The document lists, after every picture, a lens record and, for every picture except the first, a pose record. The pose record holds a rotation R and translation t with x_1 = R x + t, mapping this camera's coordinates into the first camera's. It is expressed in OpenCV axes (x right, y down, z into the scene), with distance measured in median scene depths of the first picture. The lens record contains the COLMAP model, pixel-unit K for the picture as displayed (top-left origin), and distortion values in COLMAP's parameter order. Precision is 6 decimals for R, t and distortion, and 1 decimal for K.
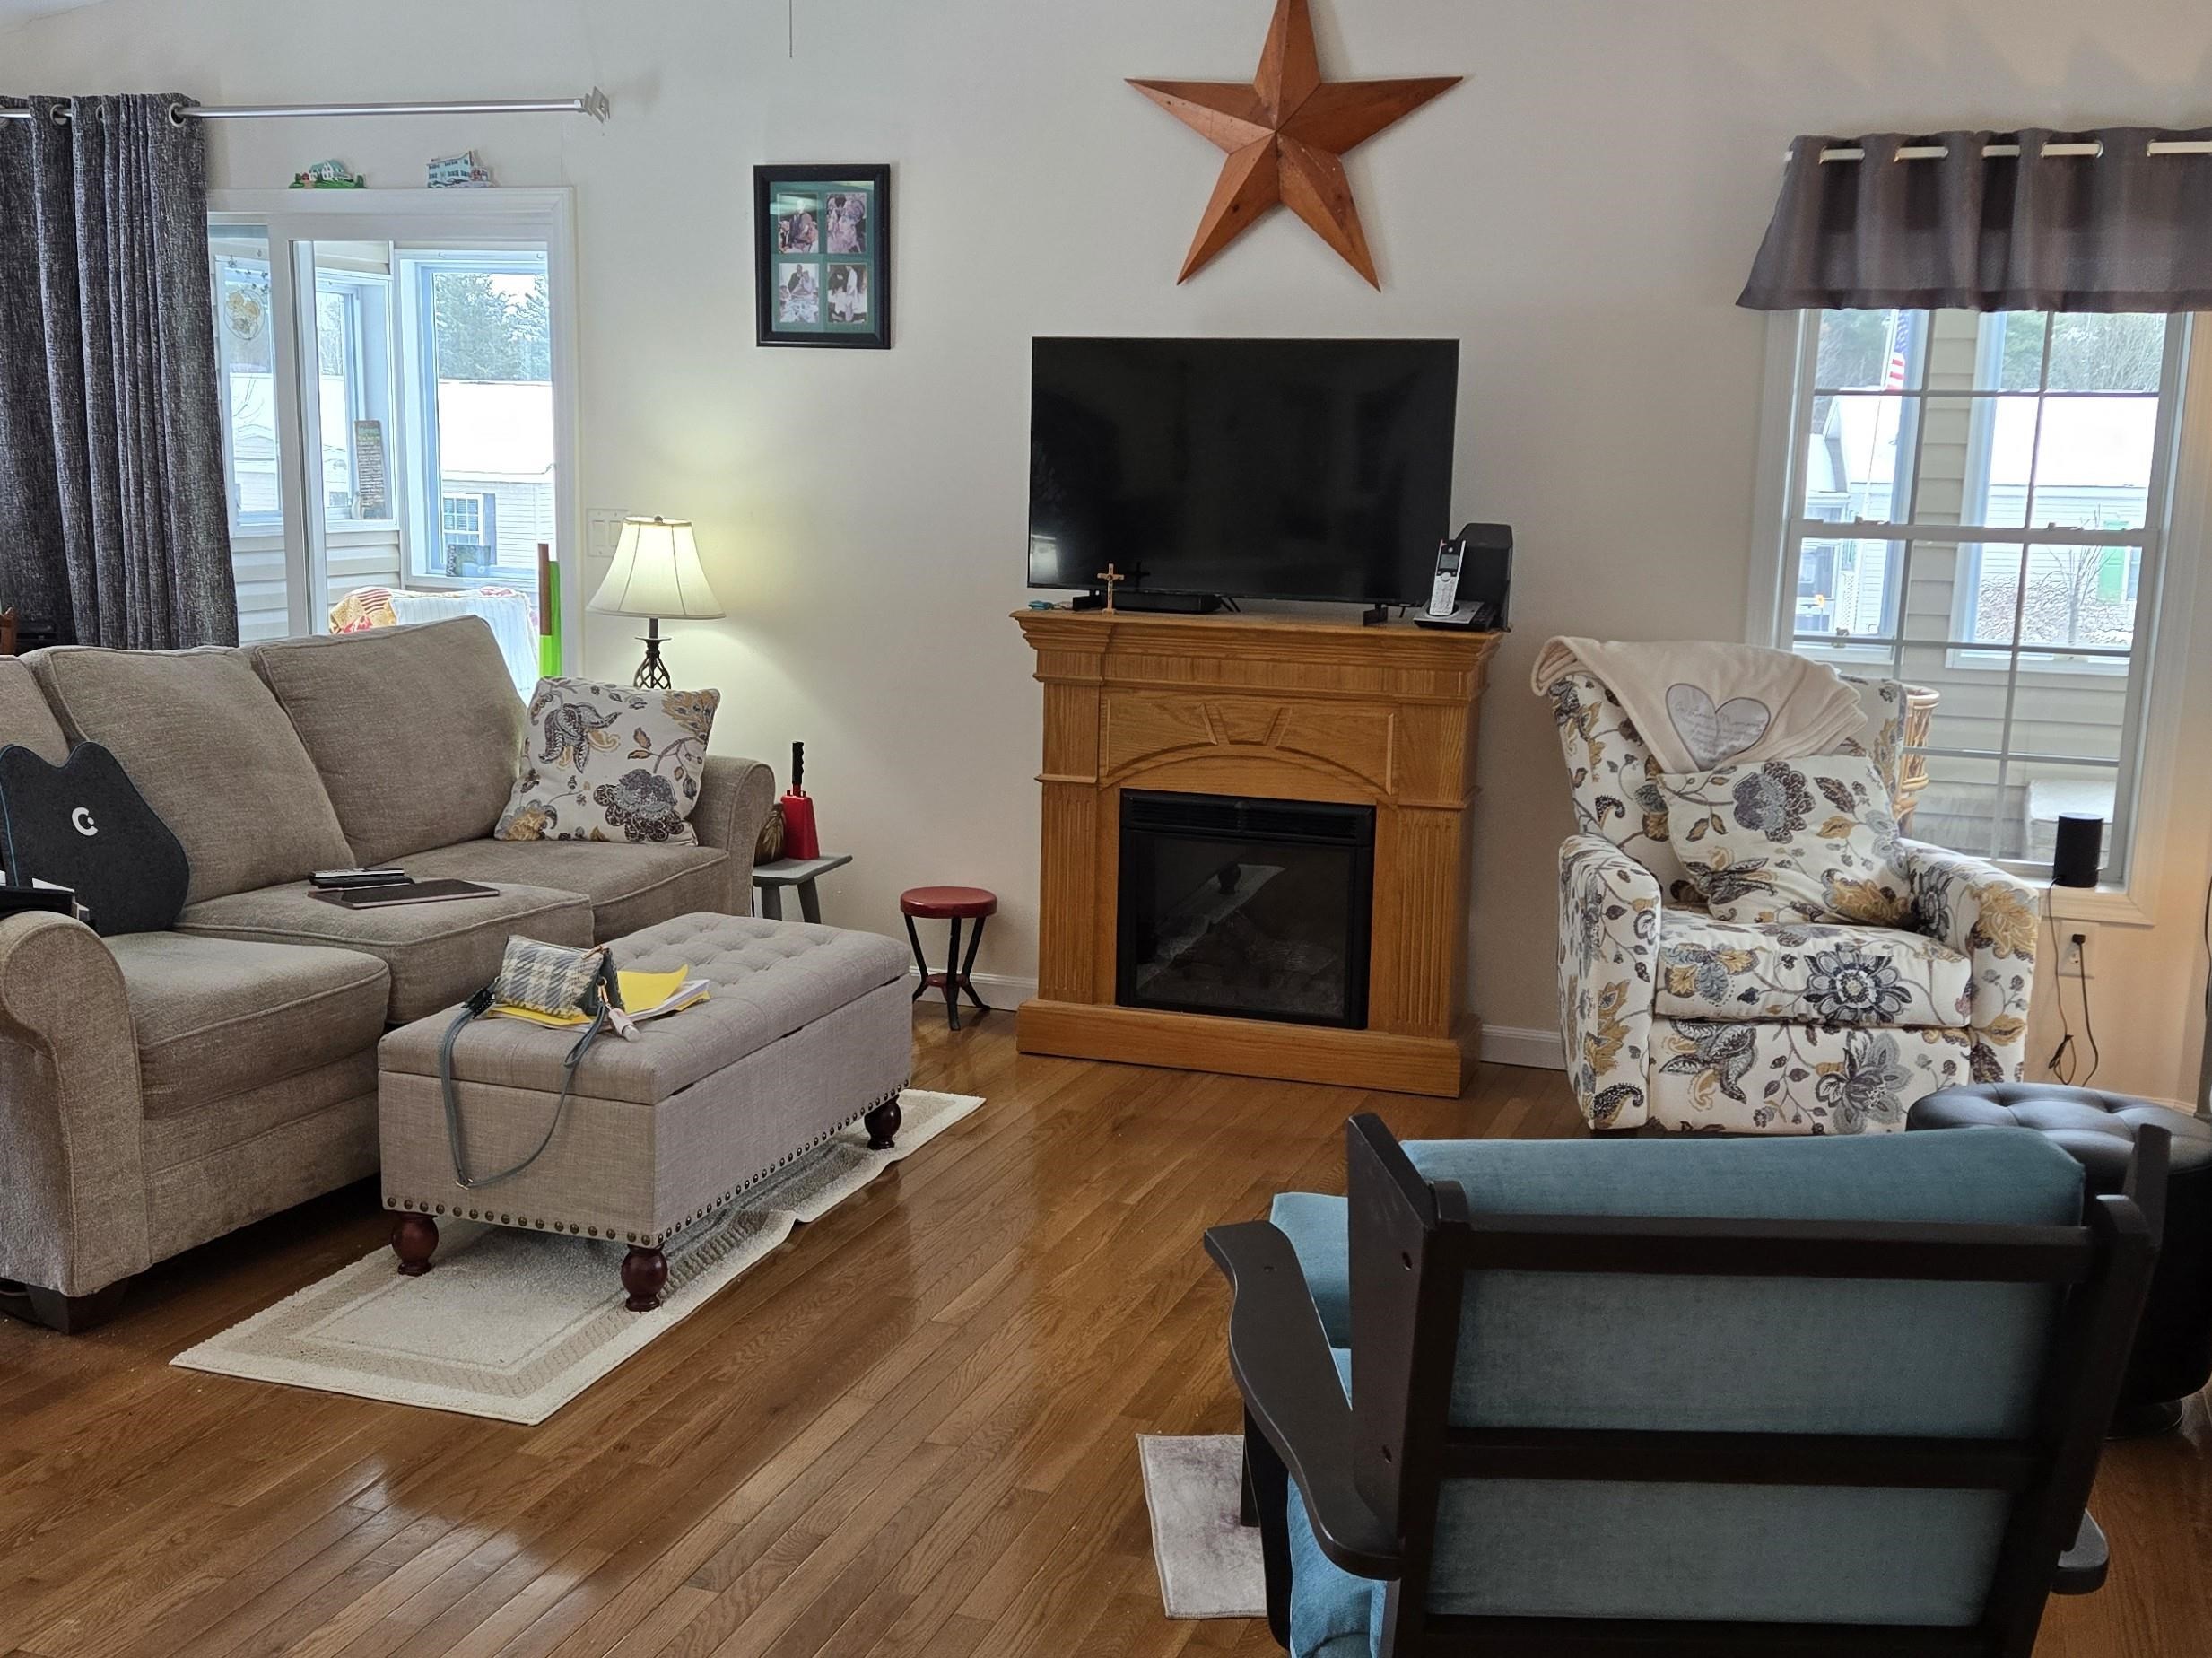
lens RADIAL K [[2377.6, 0, 1100.1], [0, 2377.6, 835.9], [0, 0, 1]] dist [0.072857, 0.000000]
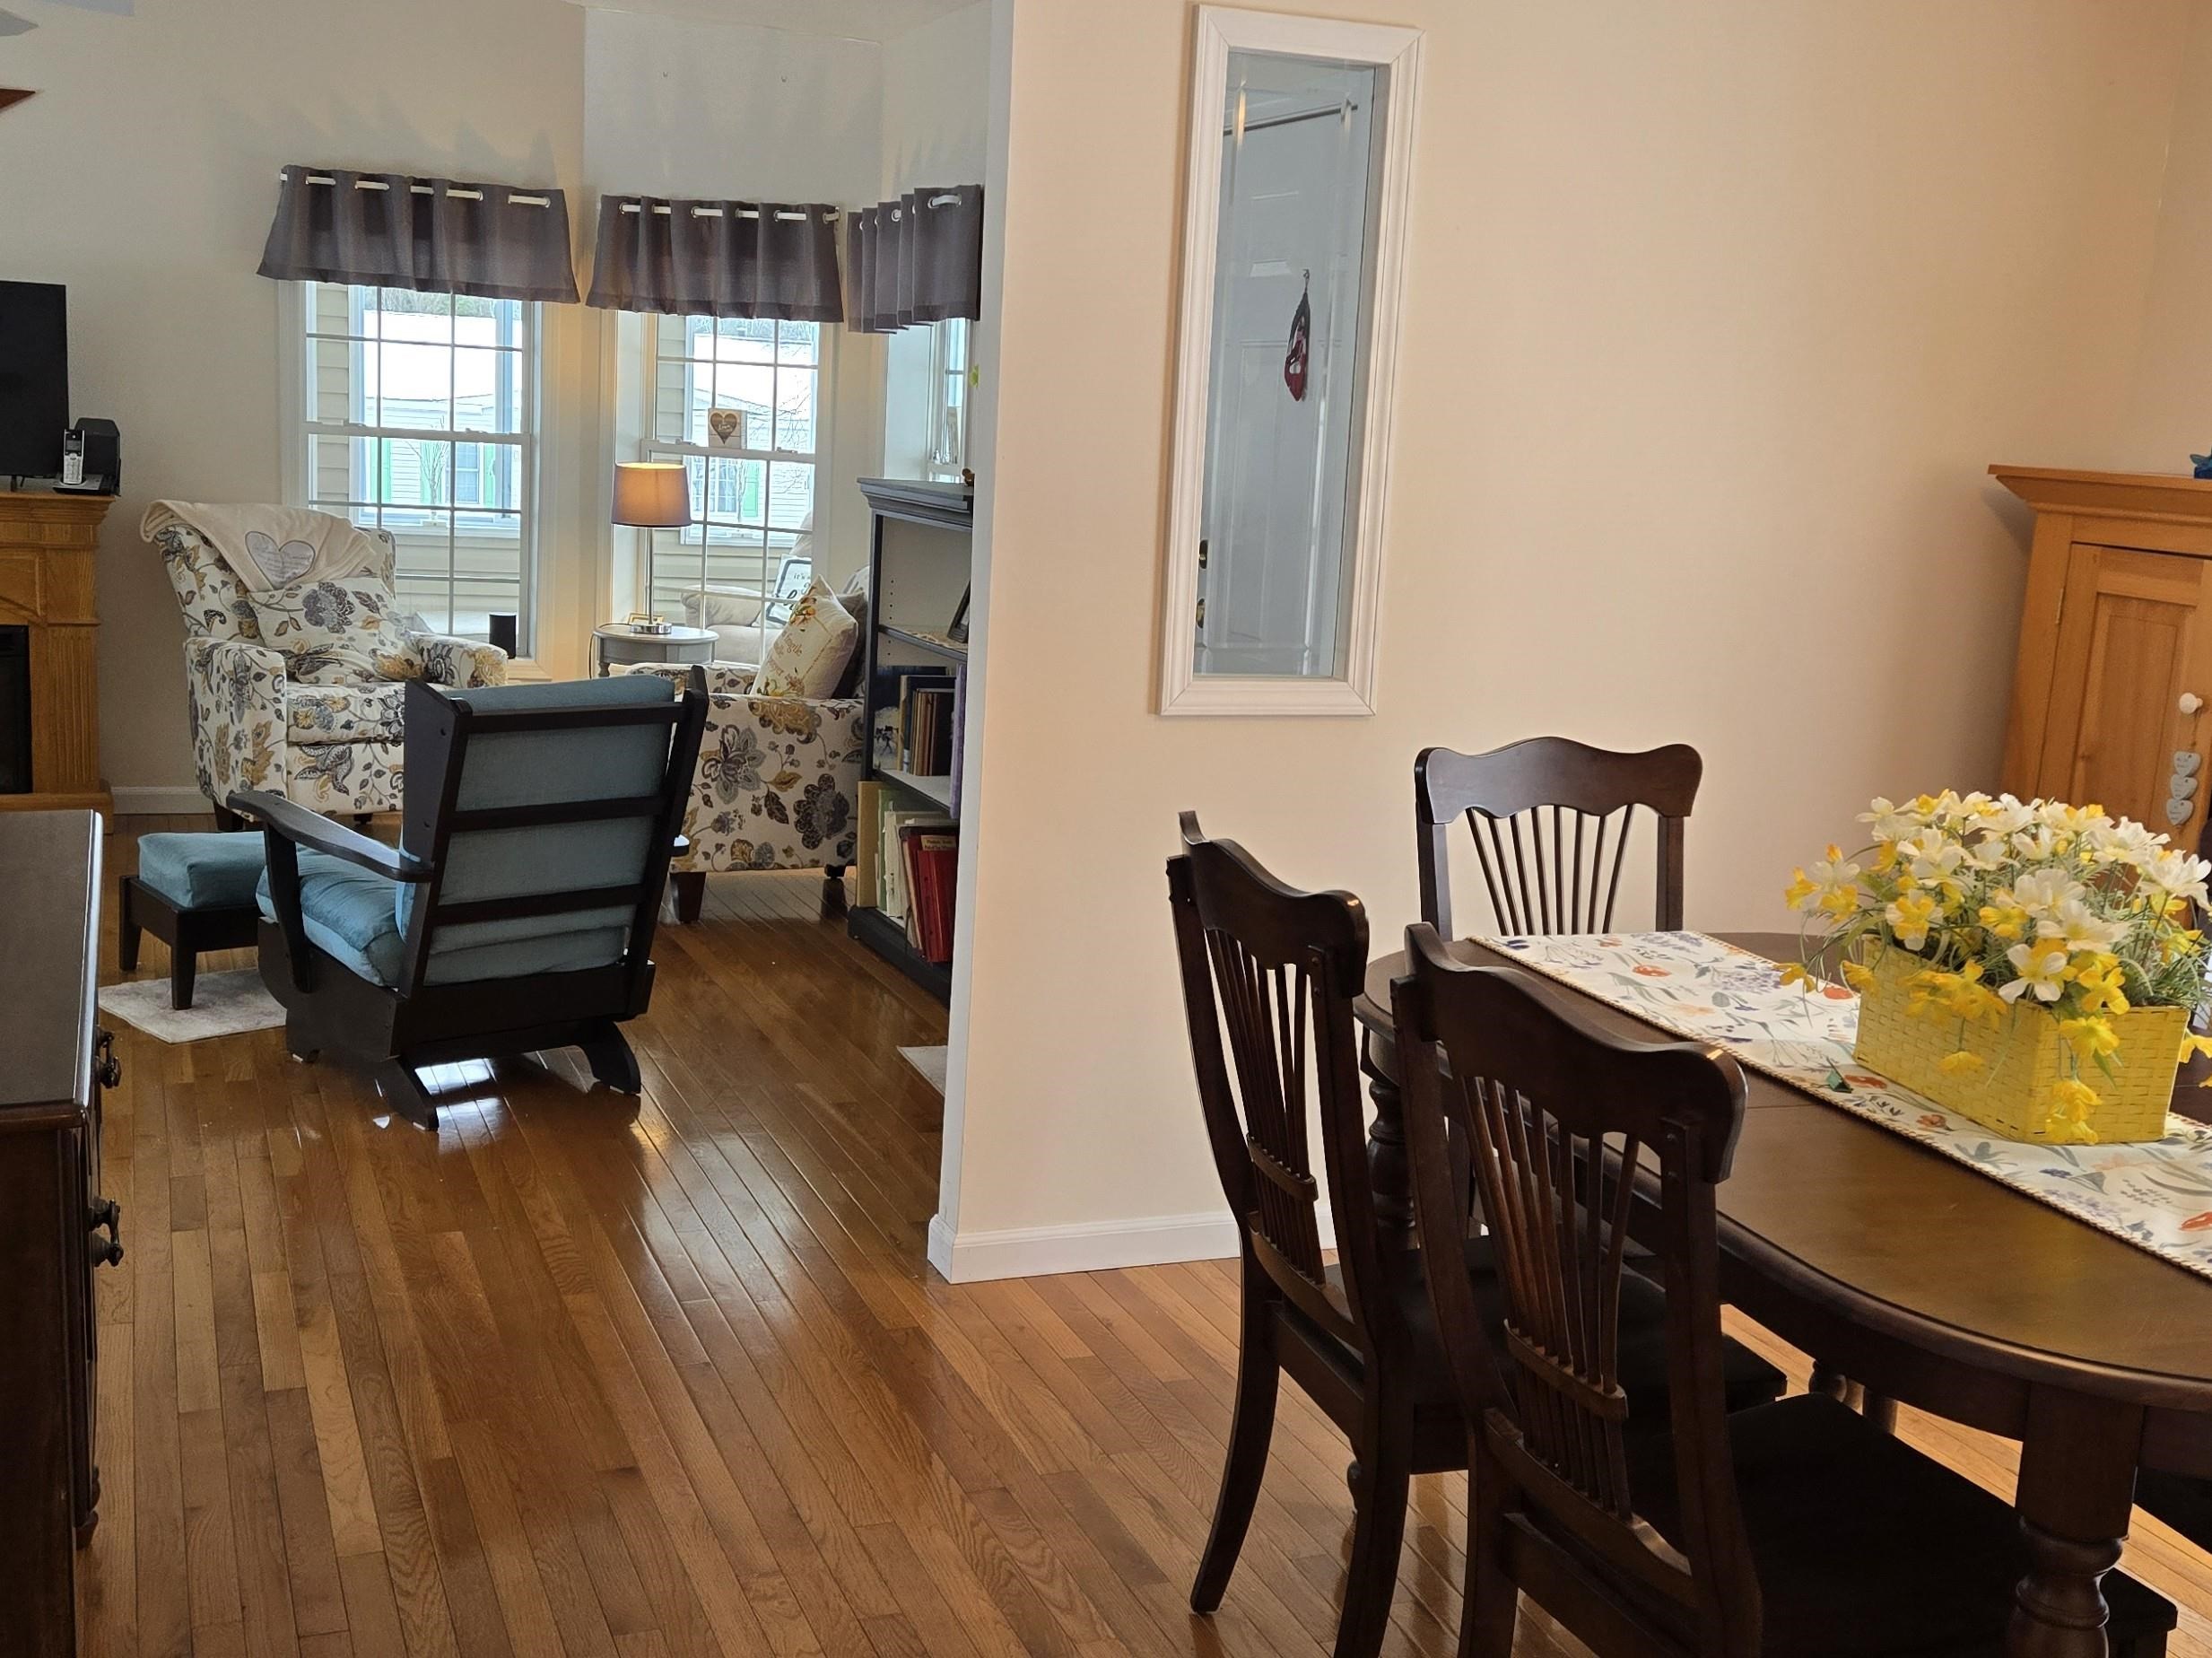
lens RADIAL K [[2377.6, 0, 1115.8], [0, 2377.6, 828.9], [0, 0, 1]] dist [0.072857, 0.000000]
pose [[0.744141, -0.098199, 0.660765, -0.375958], [0.073257, 0.995167, 0.065396, 0.063854], [-0.663993, -0.000258, 0.747738, -0.485994]]
